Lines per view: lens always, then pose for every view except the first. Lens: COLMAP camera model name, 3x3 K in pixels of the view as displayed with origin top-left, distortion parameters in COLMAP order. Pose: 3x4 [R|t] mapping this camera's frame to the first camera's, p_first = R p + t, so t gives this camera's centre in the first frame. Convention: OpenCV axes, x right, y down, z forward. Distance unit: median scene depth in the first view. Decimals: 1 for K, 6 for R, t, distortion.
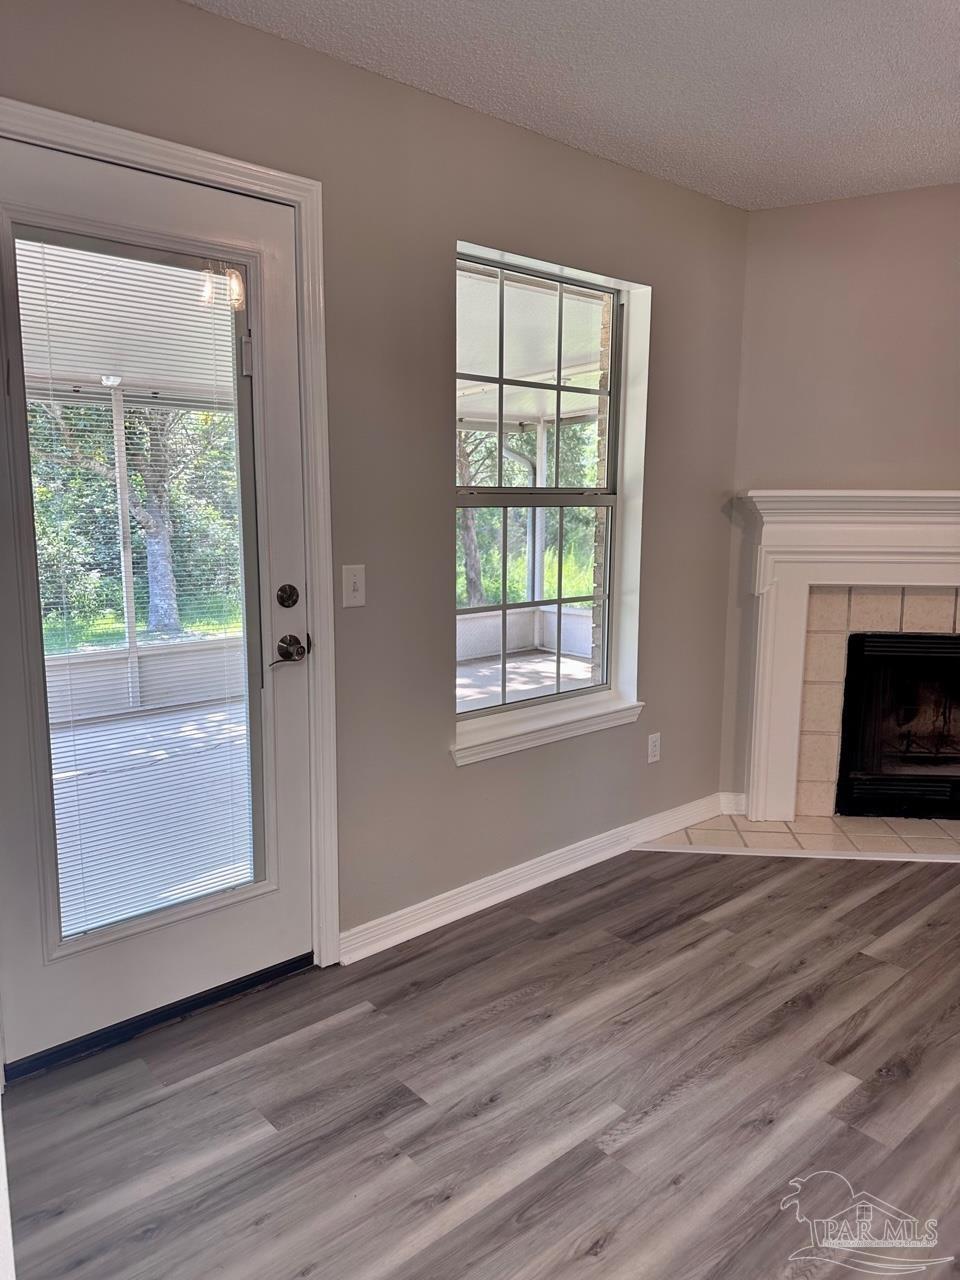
lens RADIAL K [[923.2, 0, 480.0], [0, 923.2, 640.0], [0, 0, 1]] dist [0.125617, -0.157102]
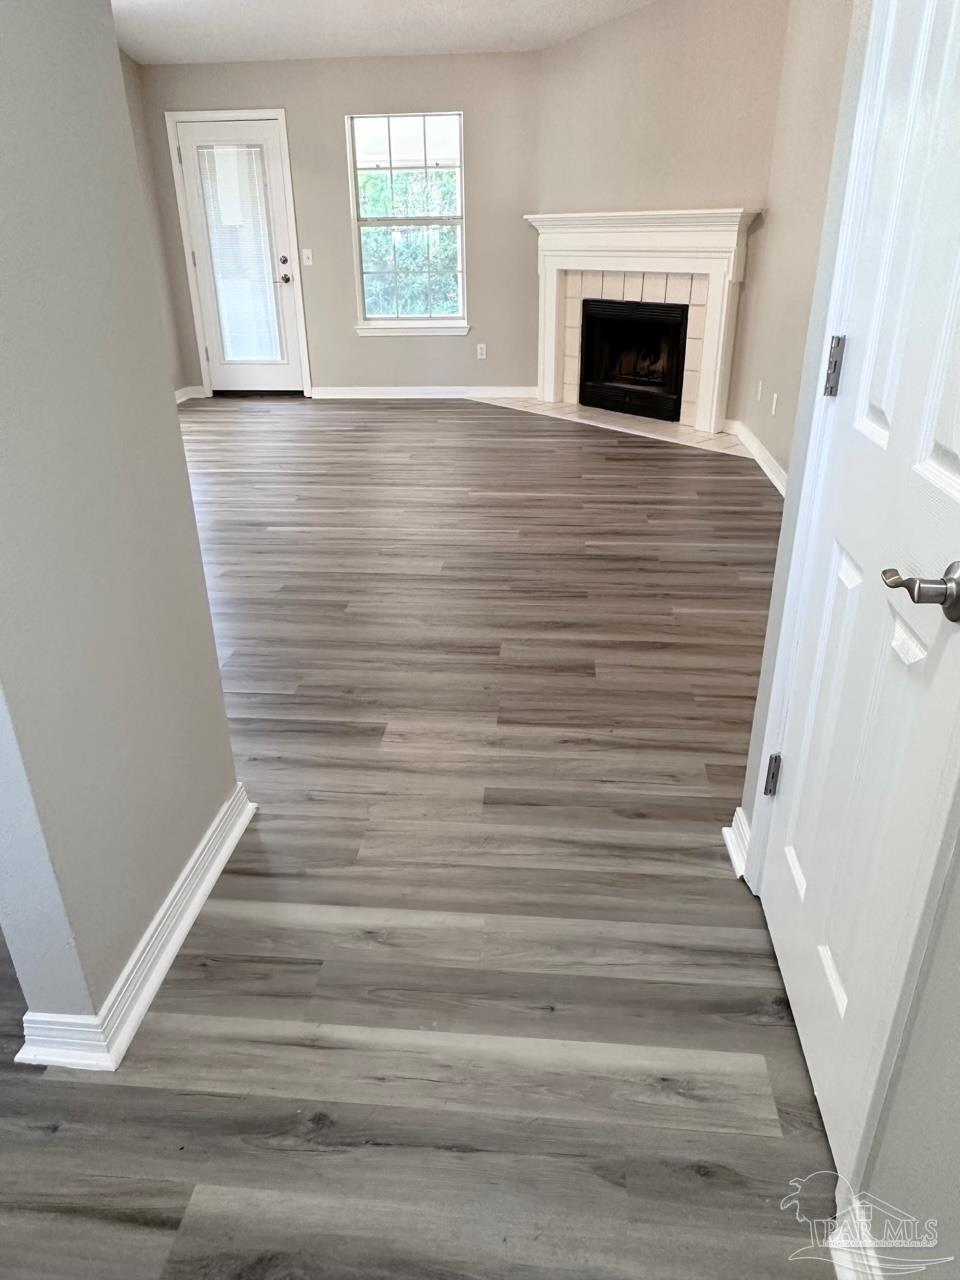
lens RADIAL K [[869.5, 0, 480.0], [0, 869.5, 640.0], [0, 0, 1]] dist [-0.006945, -0.003154]
pose [[0.666971, 0.304992, -0.679801, 1.720940], [-0.096878, 0.940136, 0.326741, 0.089054], [0.738758, -0.152069, 0.656590, -0.387007]]
